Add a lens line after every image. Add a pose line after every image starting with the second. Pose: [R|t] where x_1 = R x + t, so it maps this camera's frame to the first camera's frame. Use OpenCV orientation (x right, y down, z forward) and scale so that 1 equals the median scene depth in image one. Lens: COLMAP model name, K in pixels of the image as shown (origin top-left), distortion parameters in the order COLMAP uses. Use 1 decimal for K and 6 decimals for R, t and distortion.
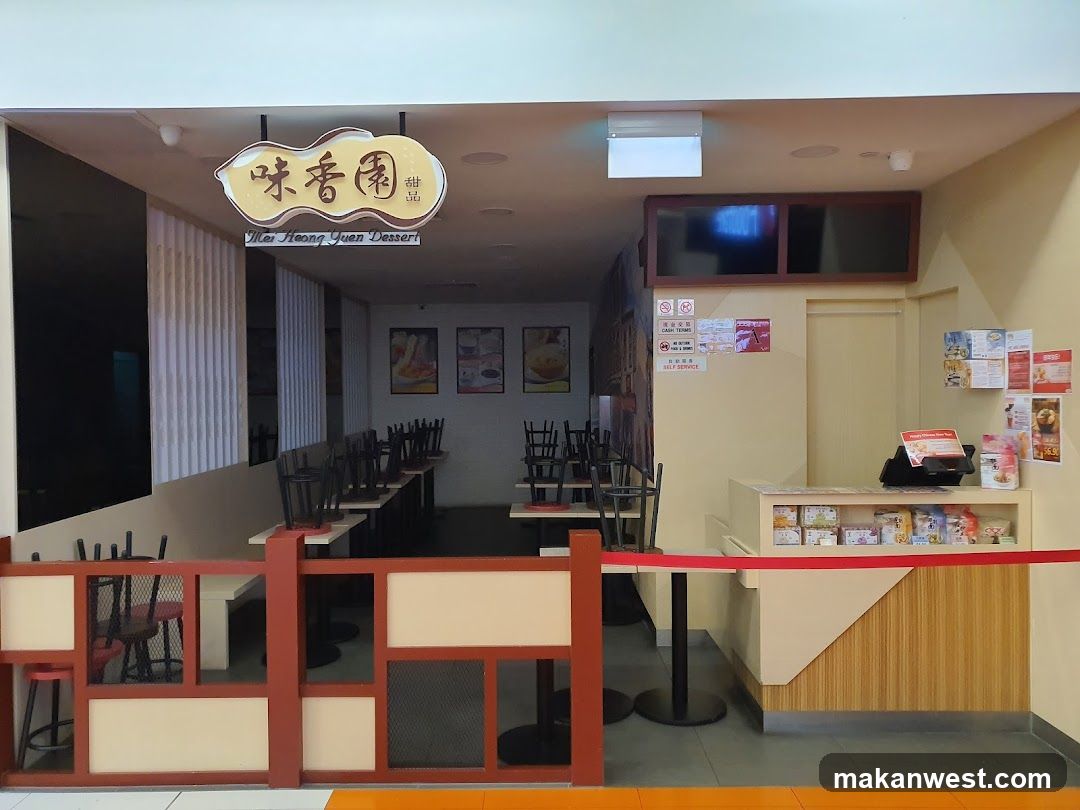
lens RADIAL K [[841.1, 0, 536.1], [0, 841.1, 390.4], [0, 0, 1]] dist [0.010664, -0.000148]
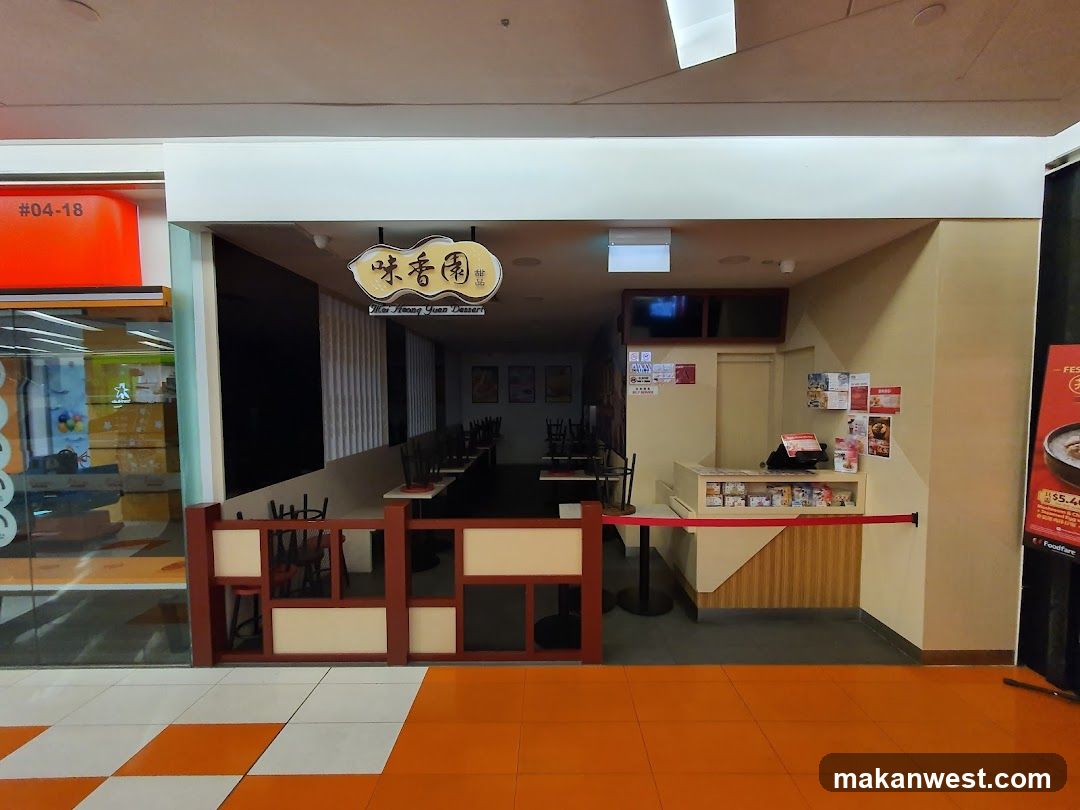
lens RADIAL K [[433.5, 0, 555.4], [0, 433.5, 414.1], [0, 0, 1]] dist [-0.001072, -0.000110]
pose [[0.999894, 0.006303, 0.013090, -0.017171], [-0.006794, 0.999261, 0.037839, -0.021915], [-0.012842, -0.037924, 0.999198, 0.185702]]
